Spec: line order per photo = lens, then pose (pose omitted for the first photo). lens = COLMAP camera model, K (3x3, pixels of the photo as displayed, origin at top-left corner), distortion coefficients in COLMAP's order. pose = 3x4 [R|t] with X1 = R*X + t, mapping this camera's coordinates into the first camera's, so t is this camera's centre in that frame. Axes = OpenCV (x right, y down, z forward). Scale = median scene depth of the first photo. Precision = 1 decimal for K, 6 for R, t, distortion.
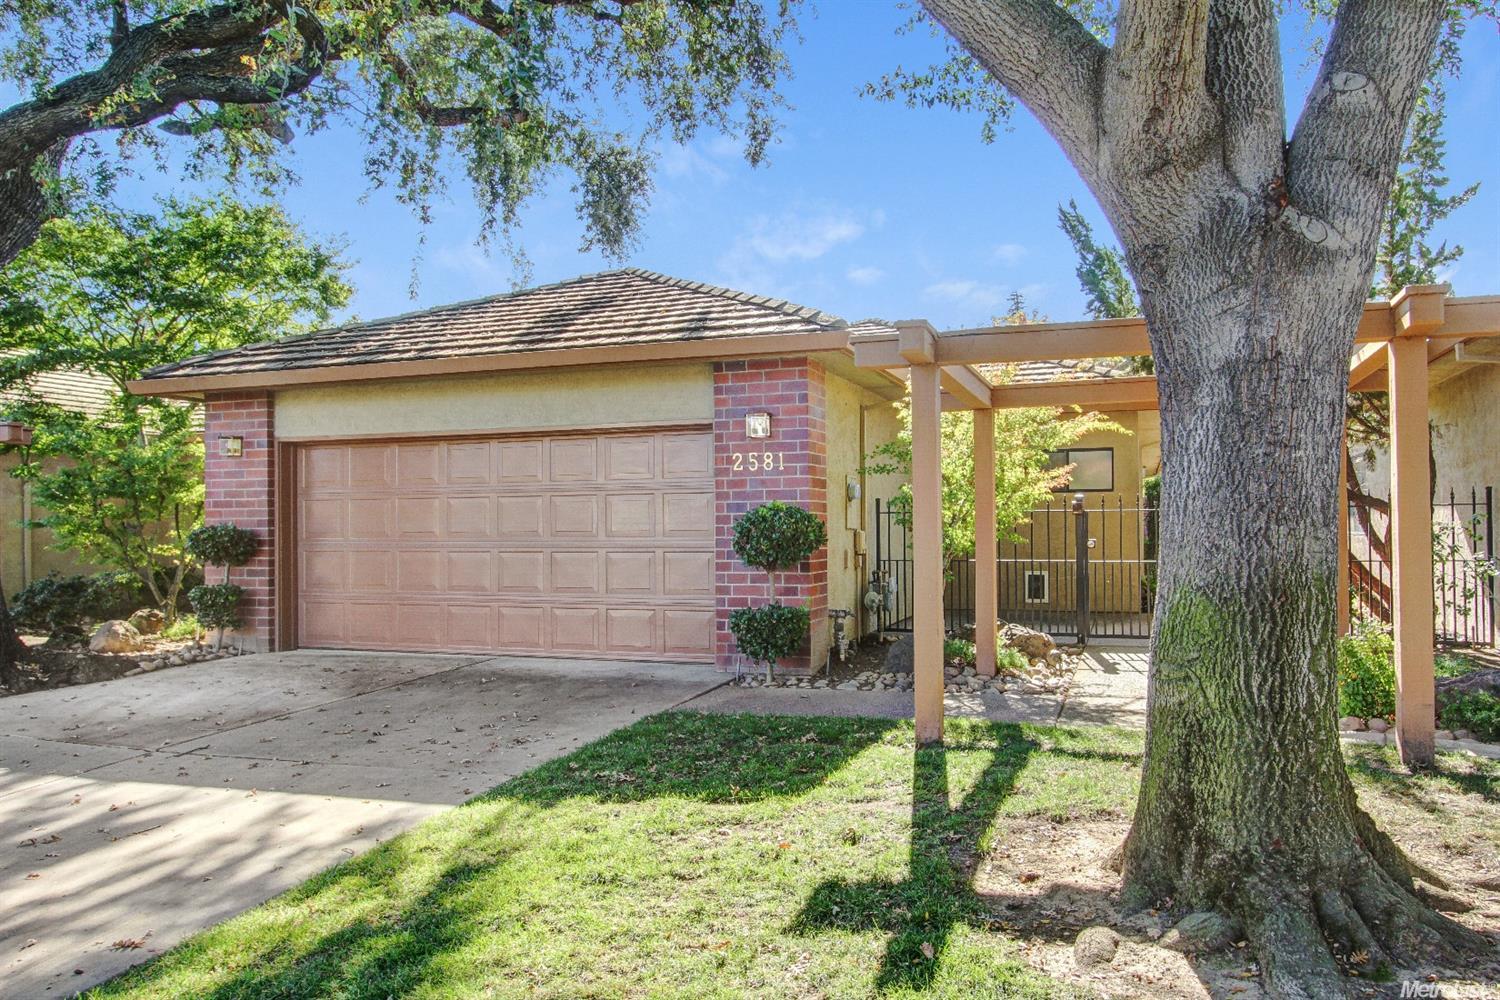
lens RADIAL K [[1082.1, 0, 747.1], [0, 1082.1, 506.5], [0, 0, 1]] dist [-0.006504, 0.004623]
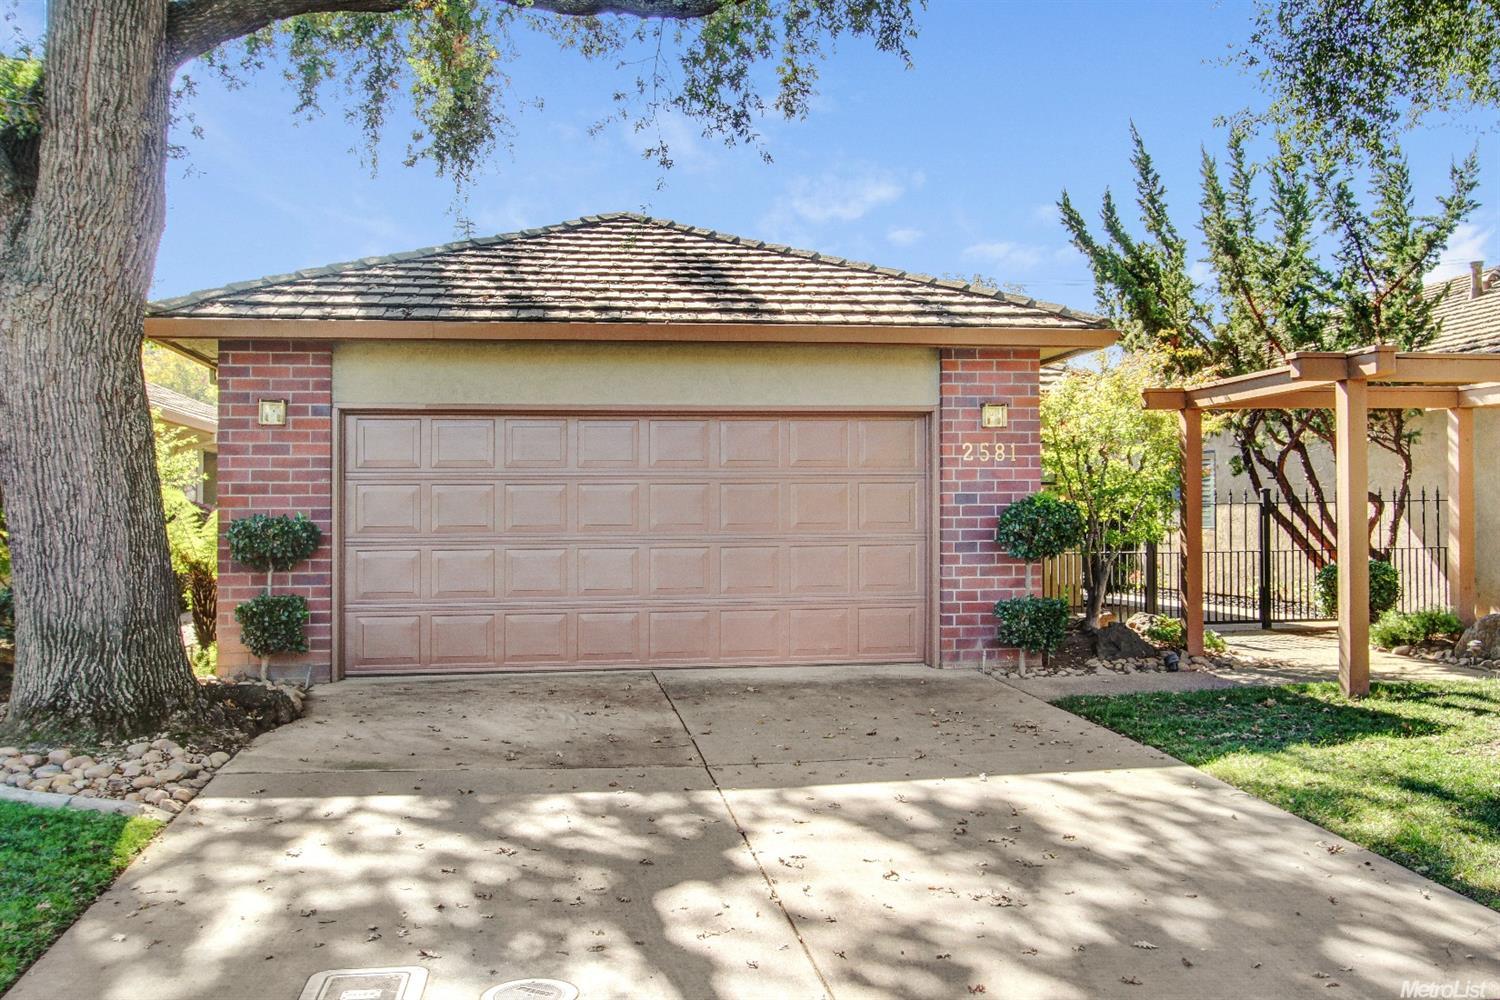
lens RADIAL K [[1451.0, 0, 751.8], [0, 1451.0, 498.6], [0, 0, 1]] dist [-0.014247, 0.000000]
pose [[0.878521, 0.007563, 0.477644, -0.801734], [-0.008093, 0.999967, -0.000948, 0.003495], [-0.477636, -0.003033, 0.878553, -0.056826]]
